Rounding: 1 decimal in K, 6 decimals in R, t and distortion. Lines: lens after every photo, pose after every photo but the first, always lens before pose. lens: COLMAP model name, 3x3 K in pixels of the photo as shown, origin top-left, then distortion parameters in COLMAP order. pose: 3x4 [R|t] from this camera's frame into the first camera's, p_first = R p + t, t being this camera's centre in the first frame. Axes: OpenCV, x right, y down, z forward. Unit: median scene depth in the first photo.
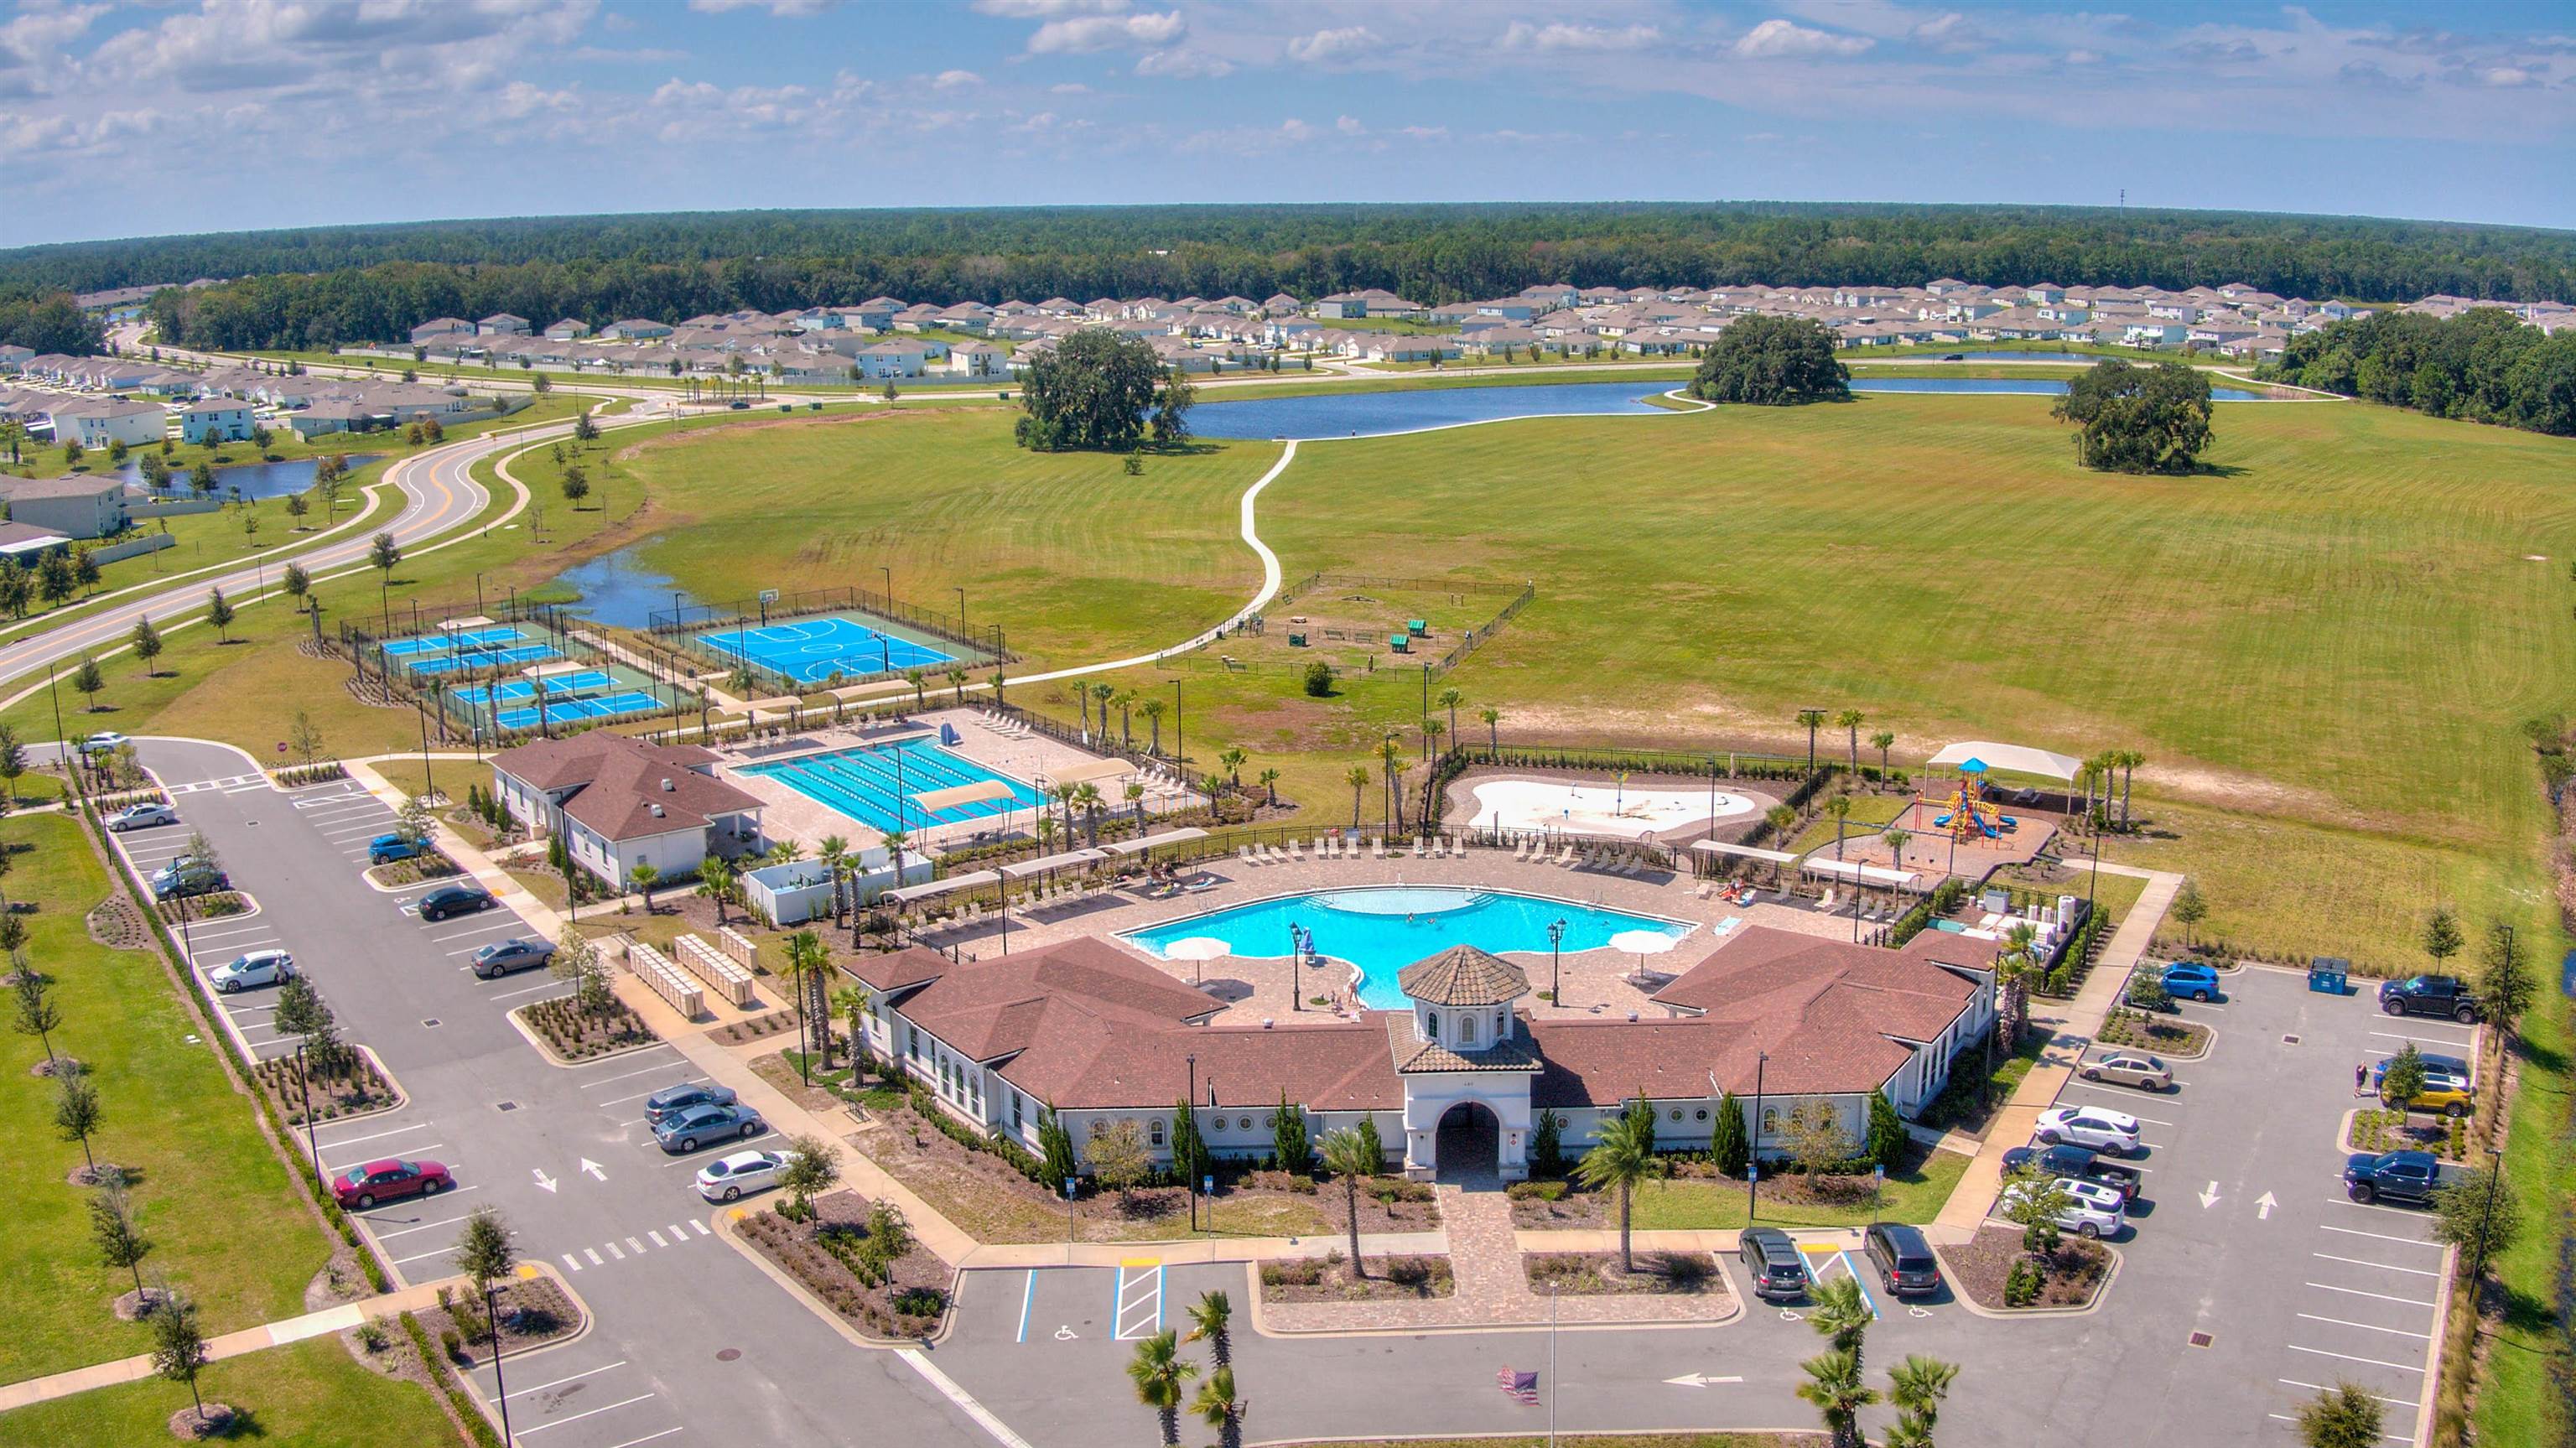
lens RADIAL K [[2184.0, 0, 1289.5], [0, 2184.0, 727.5], [0, 0, 1]] dist [0.000215, -0.409259]
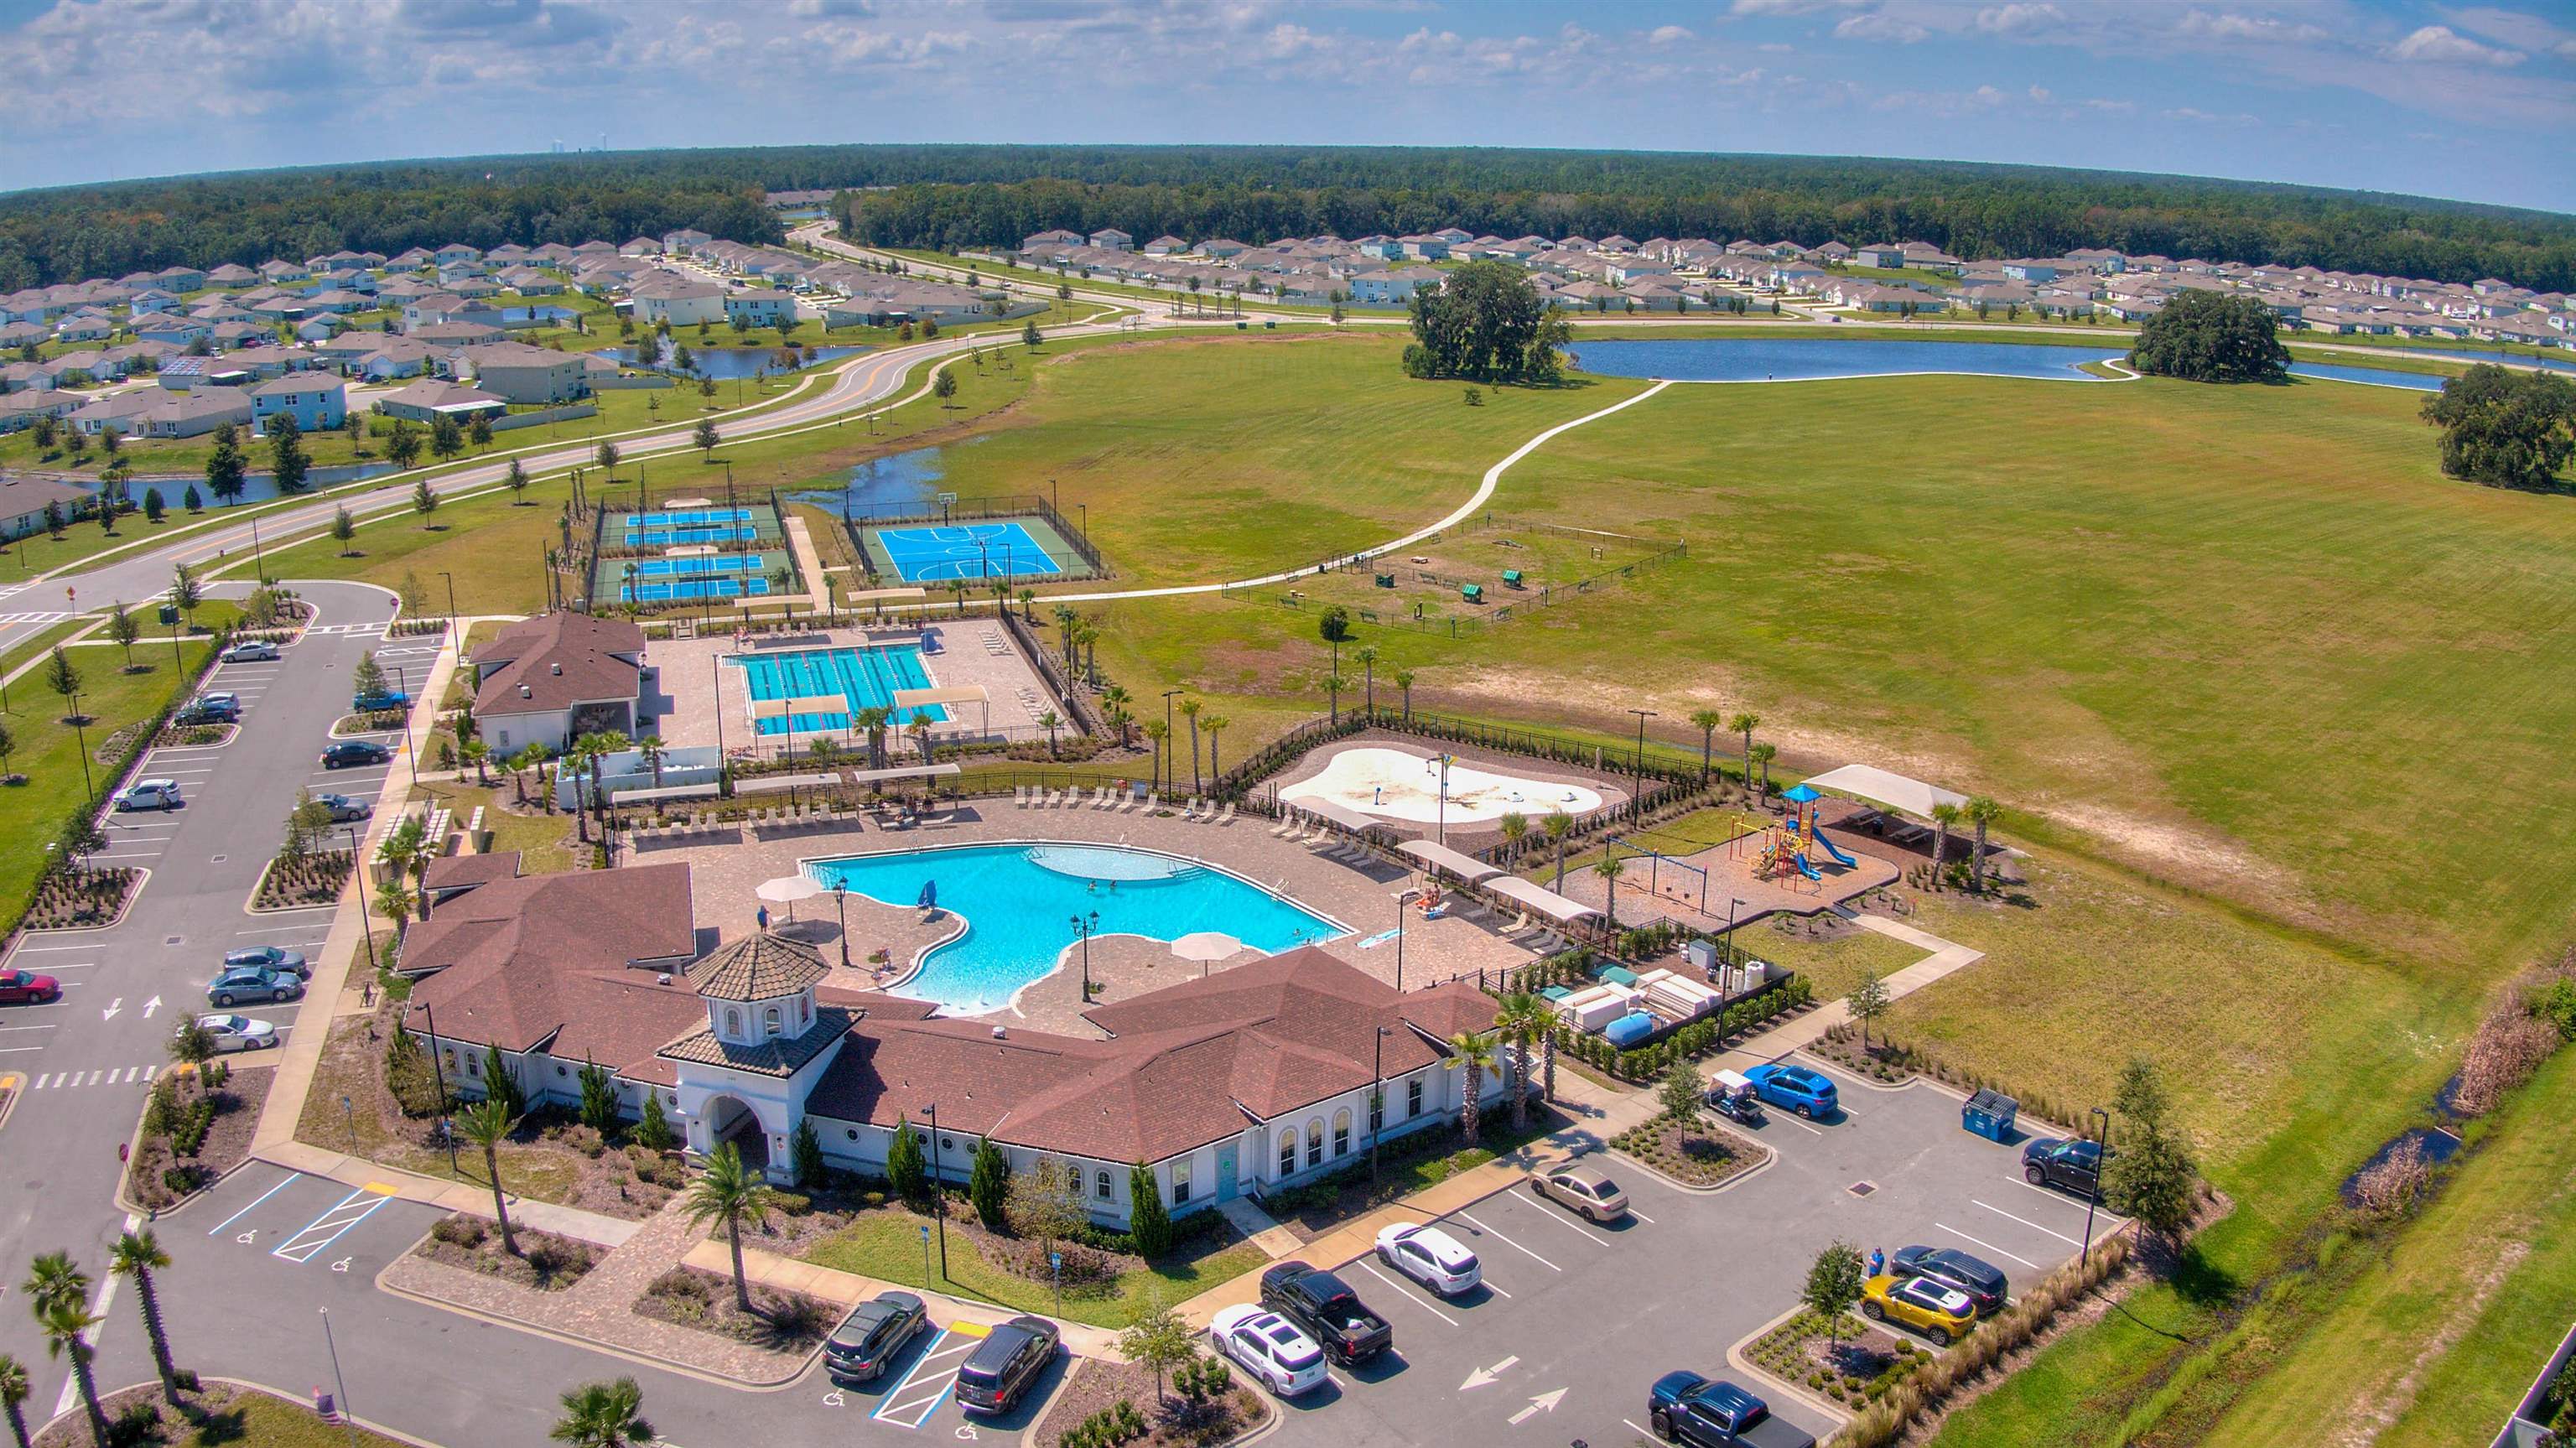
lens RADIAL K [[1965.3, 0, 1290.6], [0, 1965.3, 736.8], [0, 0, 1]] dist [-0.108212, -0.126315]
pose [[0.943910, 0.111357, -0.310859, 0.329423], [-0.092600, 0.992912, 0.074509, -0.041256], [0.316952, -0.041544, 0.947531, 0.167051]]
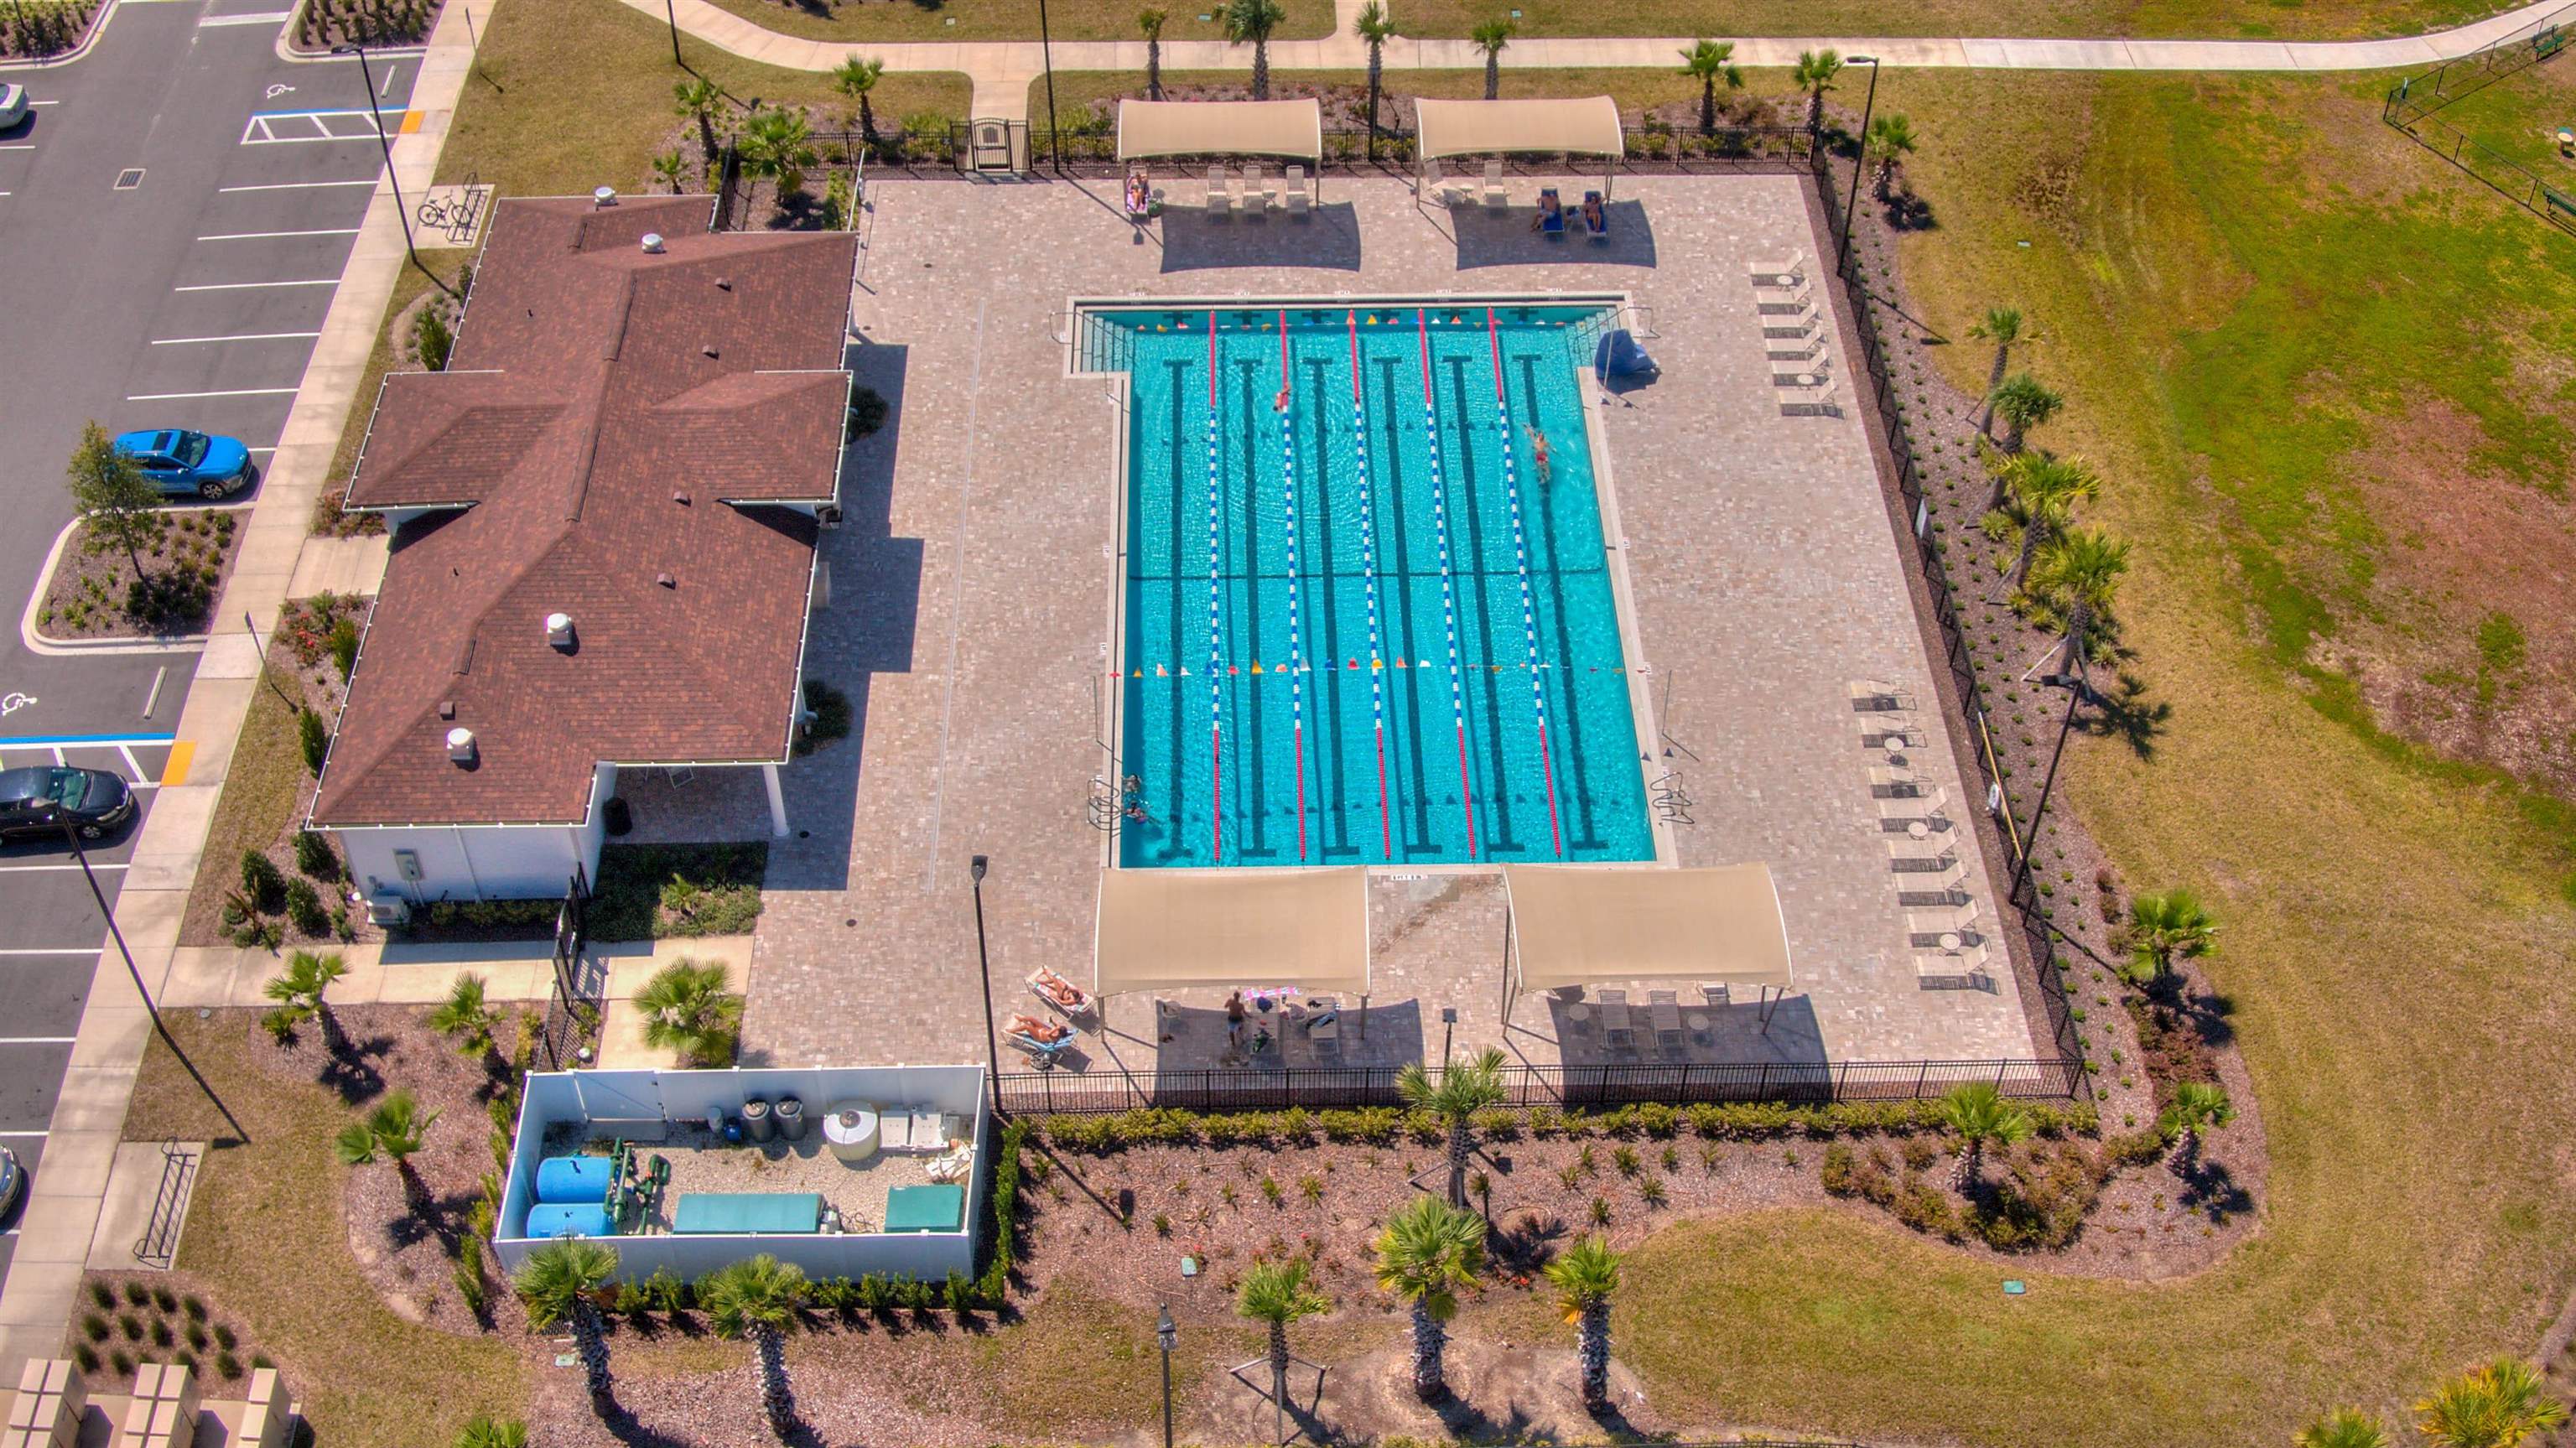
lens RADIAL K [[2716.9, 0, 1288.0], [0, 2716.9, 724.0], [0, 0, 1]] dist [0.104263, -0.851347]
pose [[0.818955, 0.420503, -0.390500, 0.013129], [-0.153213, 0.816000, 0.557378, -0.218905], [0.553027, -0.396637, 0.732694, 0.626433]]
